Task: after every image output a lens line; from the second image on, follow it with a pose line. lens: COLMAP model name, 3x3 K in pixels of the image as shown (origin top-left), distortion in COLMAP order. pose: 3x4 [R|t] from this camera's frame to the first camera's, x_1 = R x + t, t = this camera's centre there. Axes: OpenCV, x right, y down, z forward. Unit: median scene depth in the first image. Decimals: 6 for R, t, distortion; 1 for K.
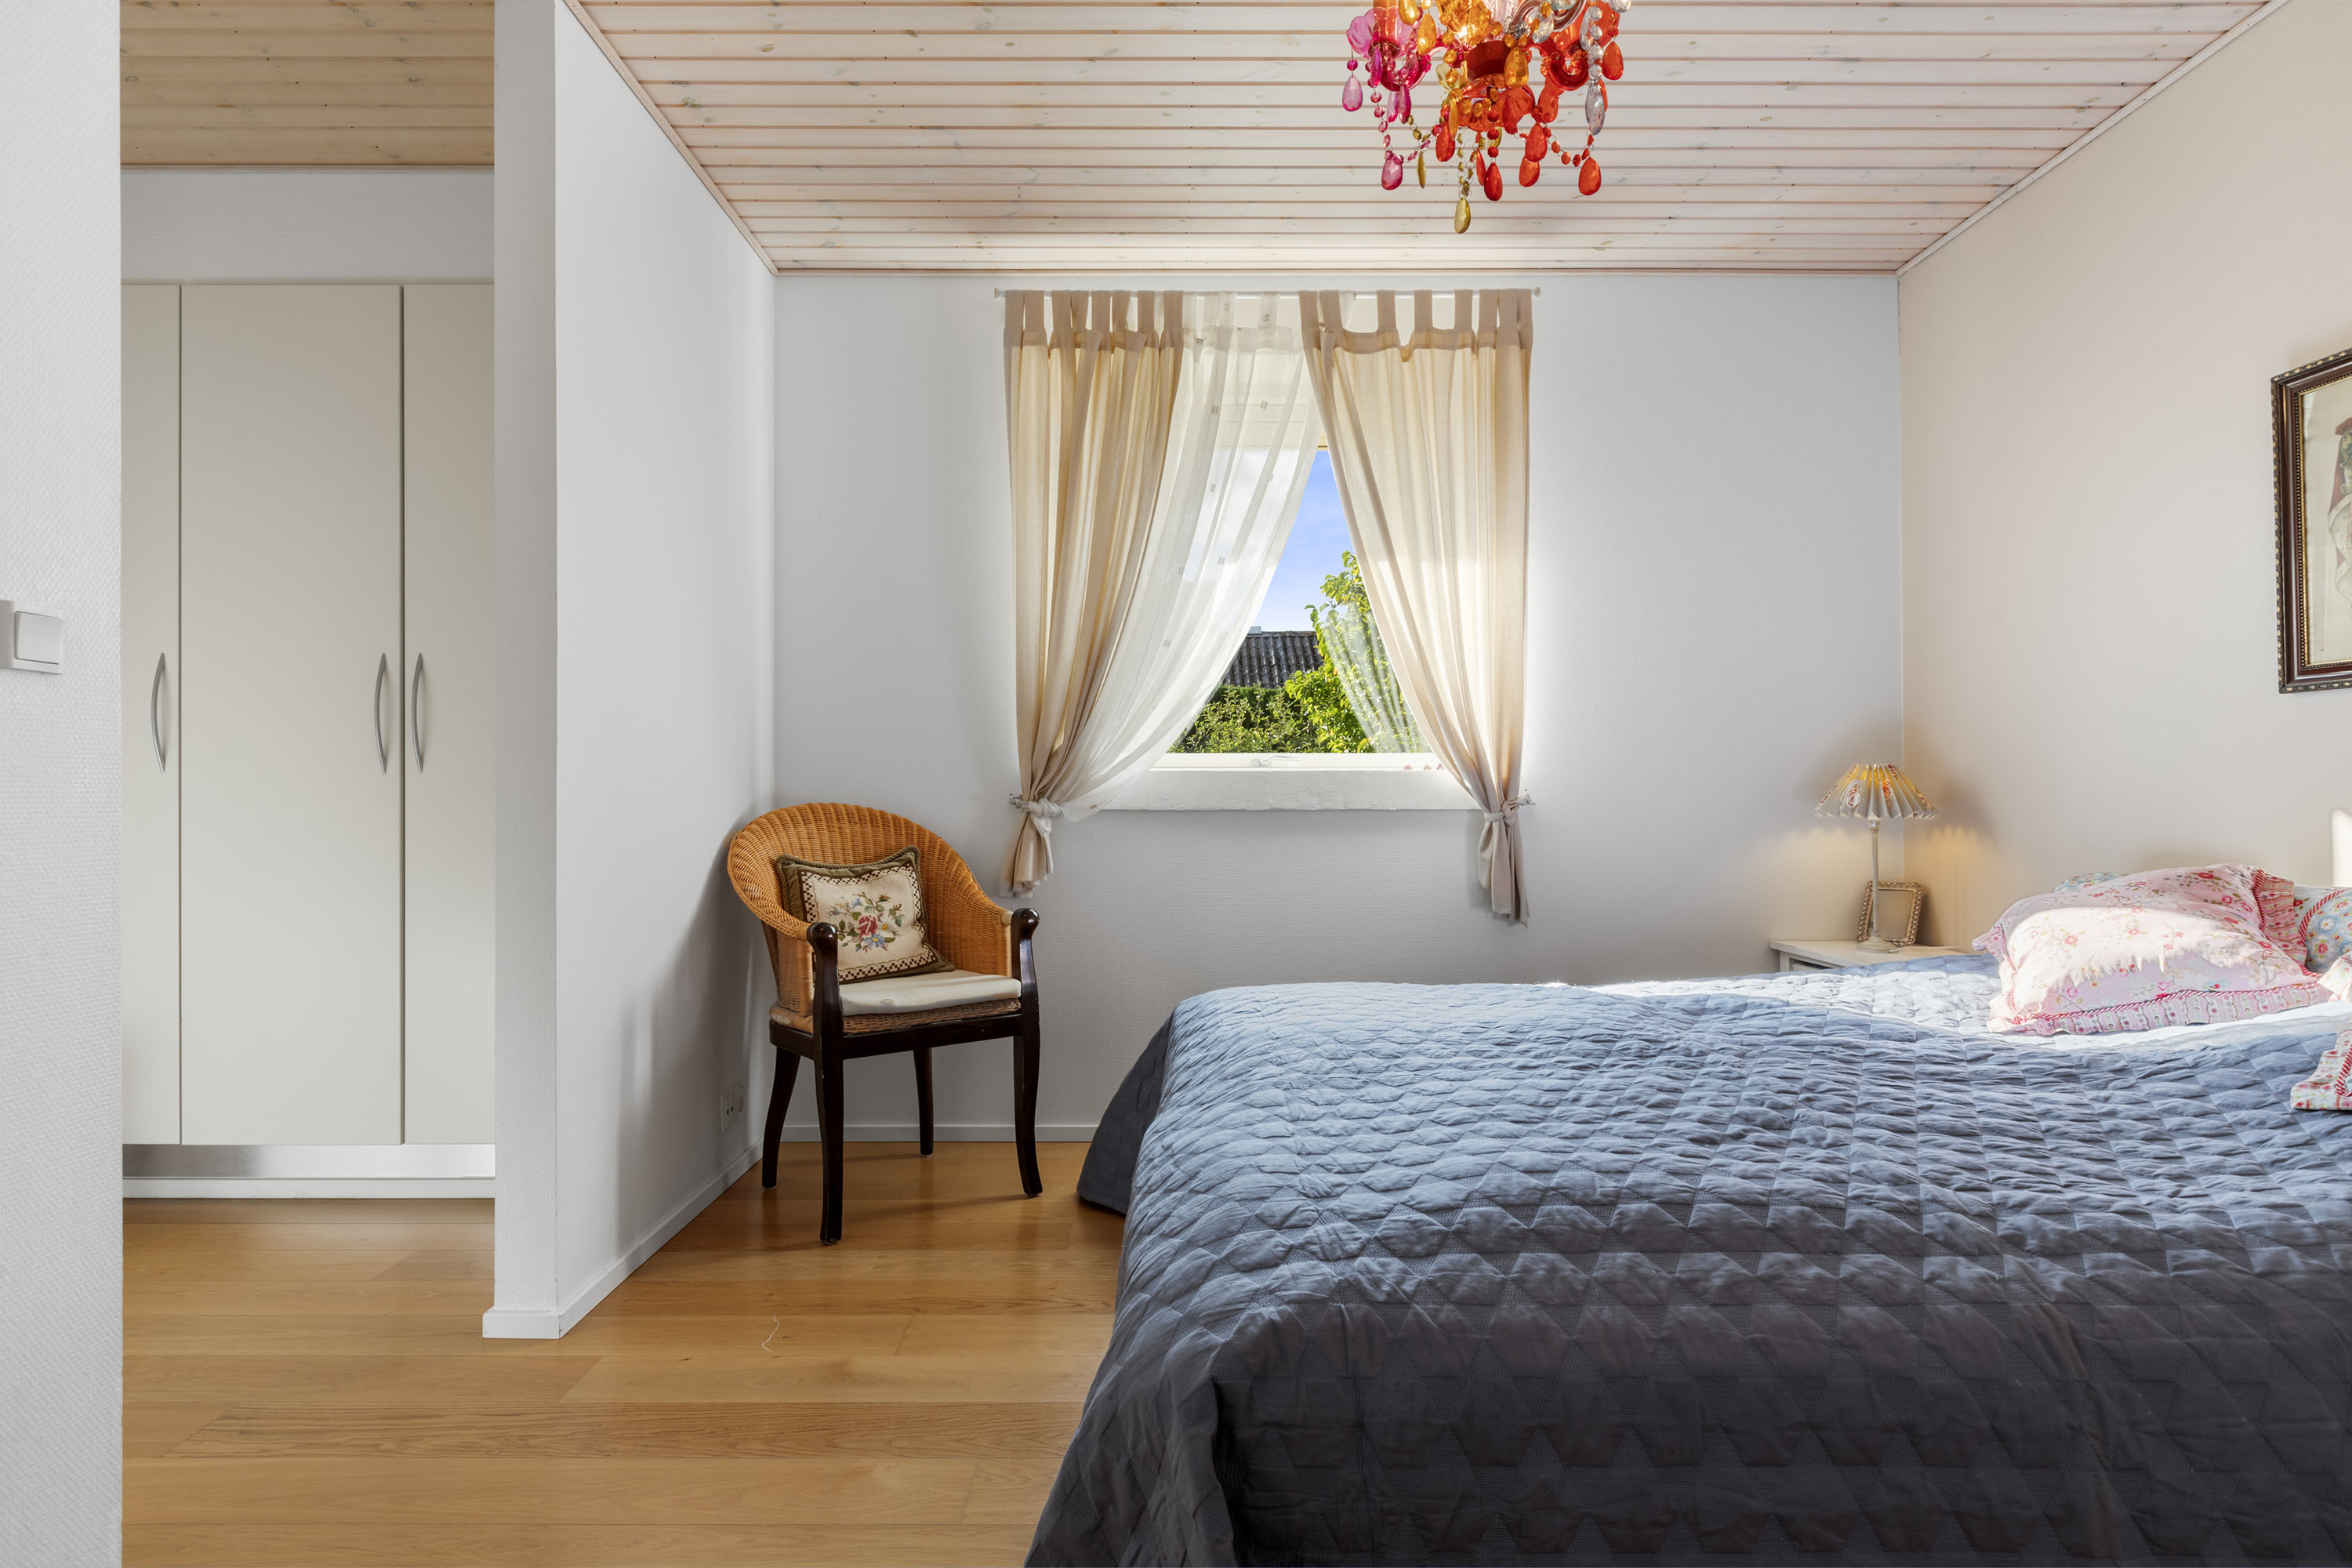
lens RADIAL K [[1257.0, 0, 1175.5], [0, 1257.0, 785.6], [0, 0, 1]] dist [0.012251, -0.000152]
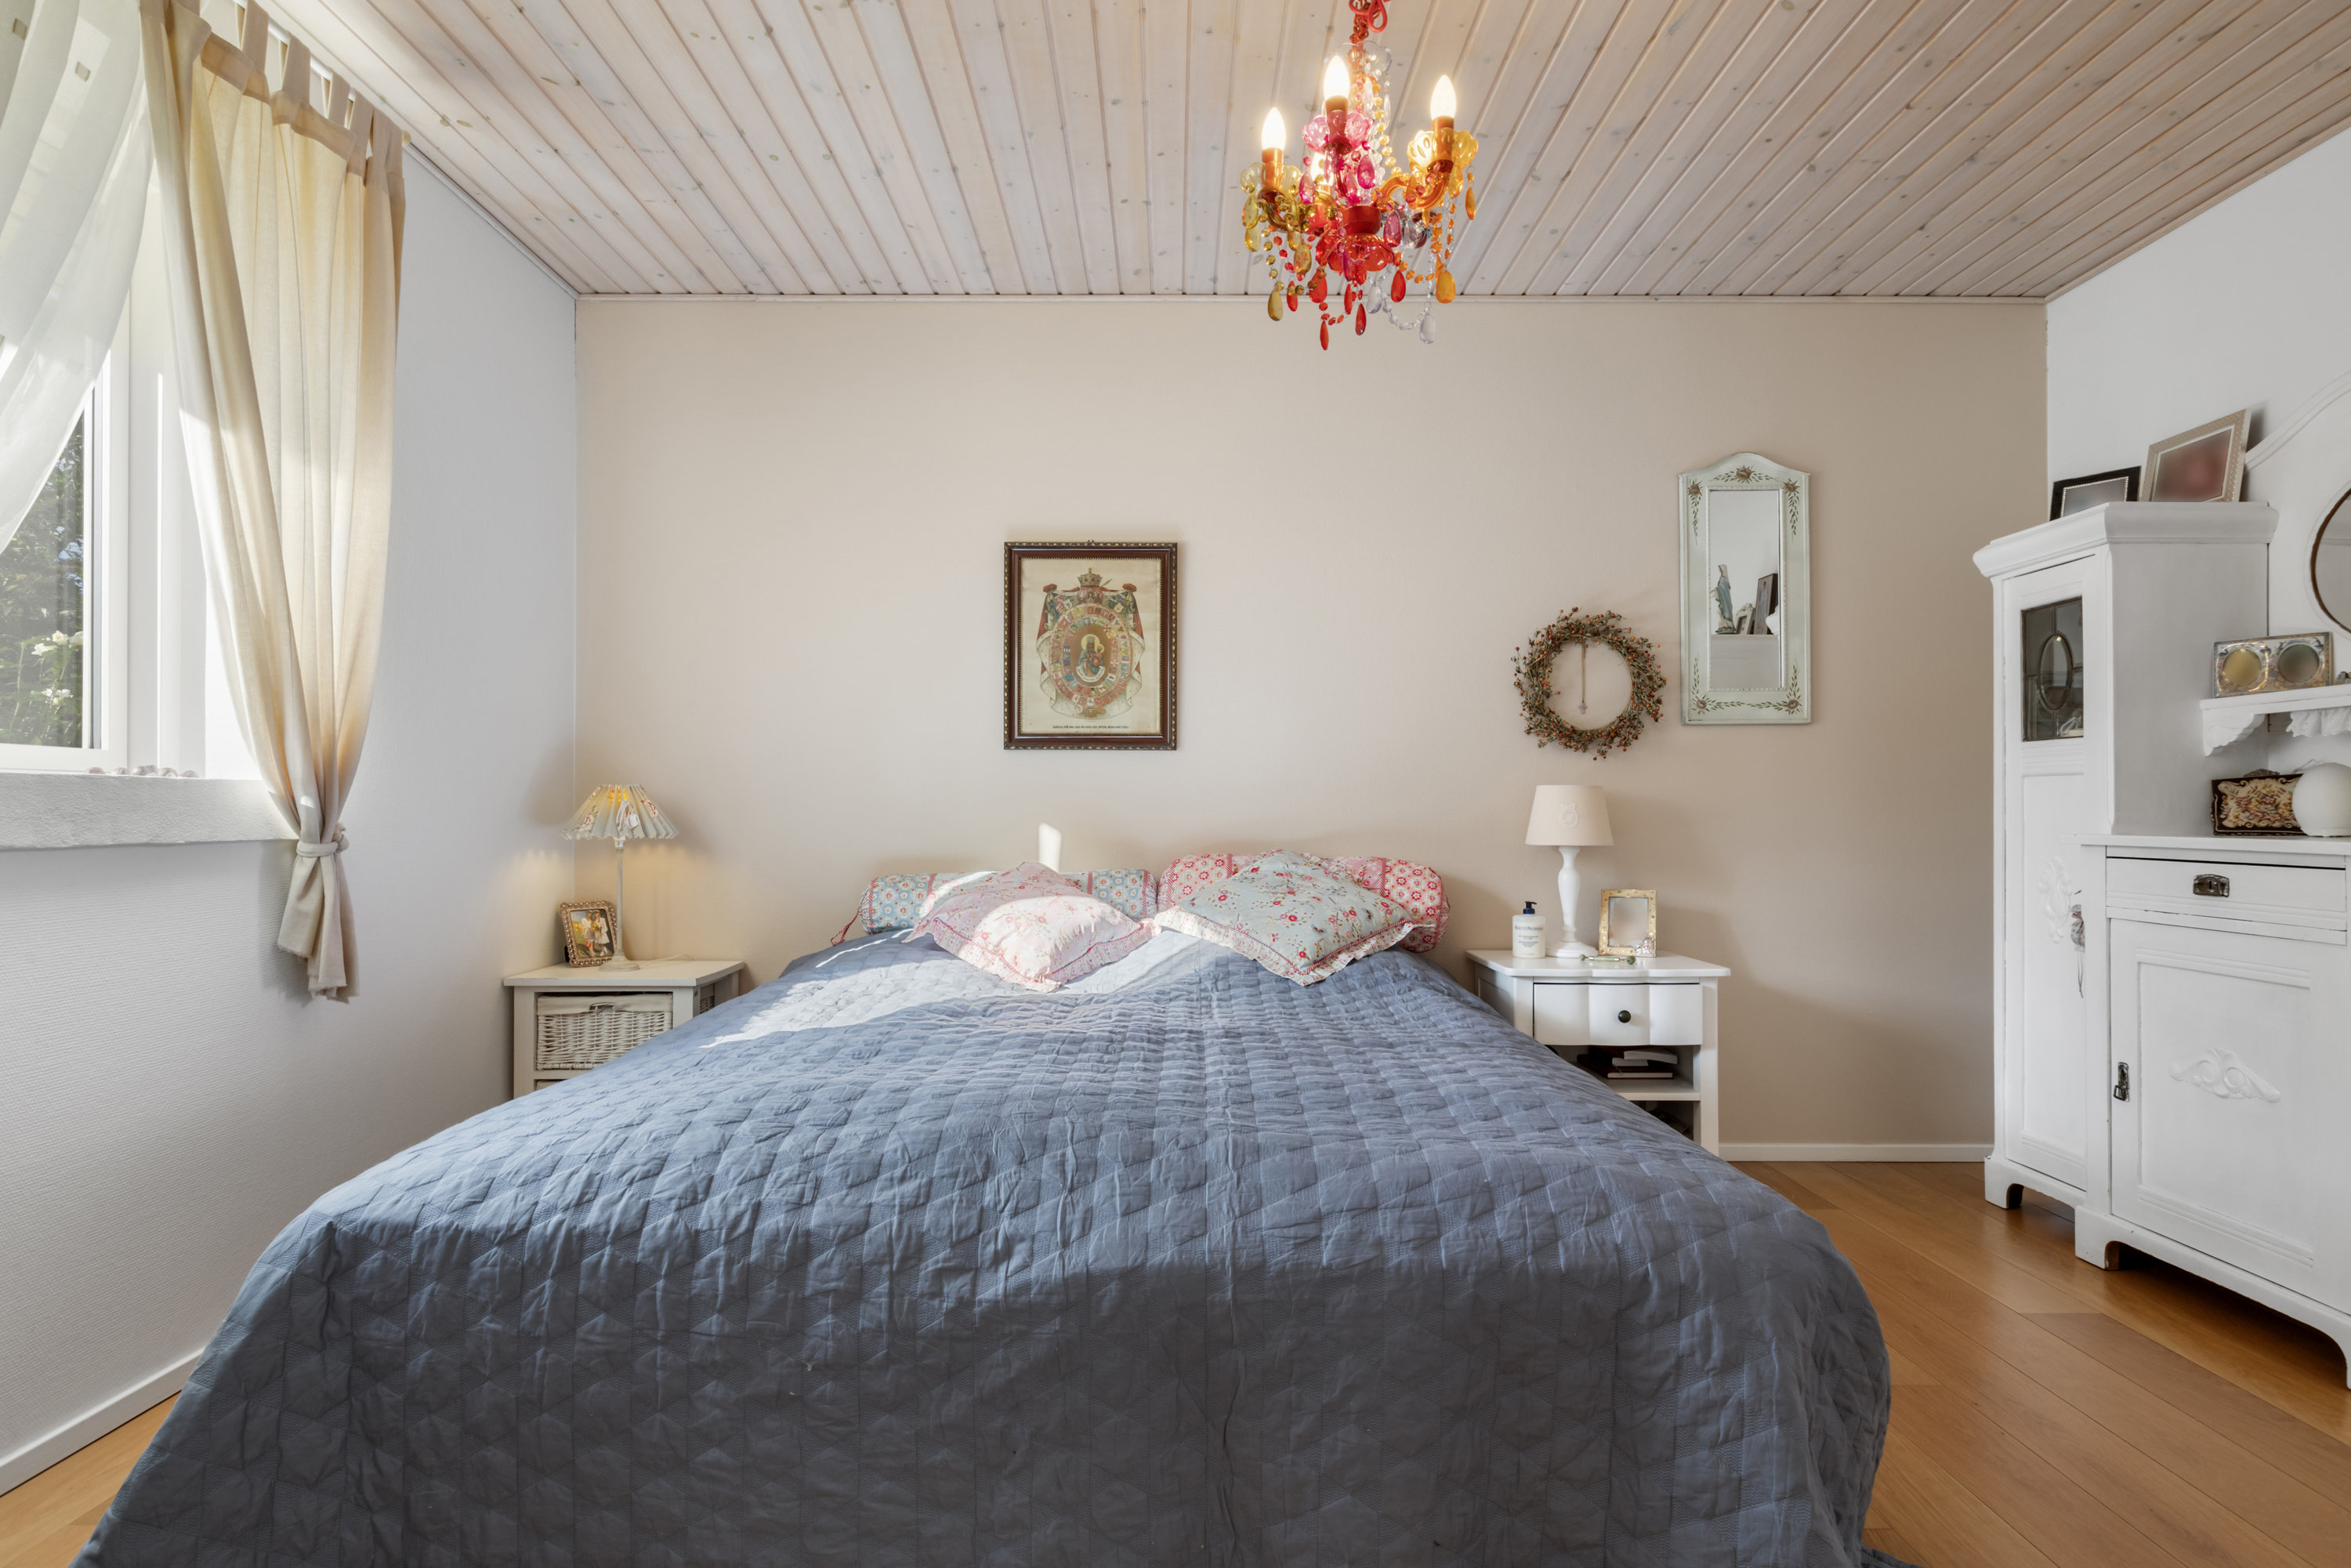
lens RADIAL K [[1256.4, 0, 1175.3], [0, 1256.4, 793.2], [0, 0, 1]] dist [0.012251, -0.000152]
pose [[0.011731, 0.013018, 0.999846, -0.510990], [-0.009796, 0.999869, -0.012903, -0.001945], [-0.999883, -0.009644, 0.011857, 0.617220]]
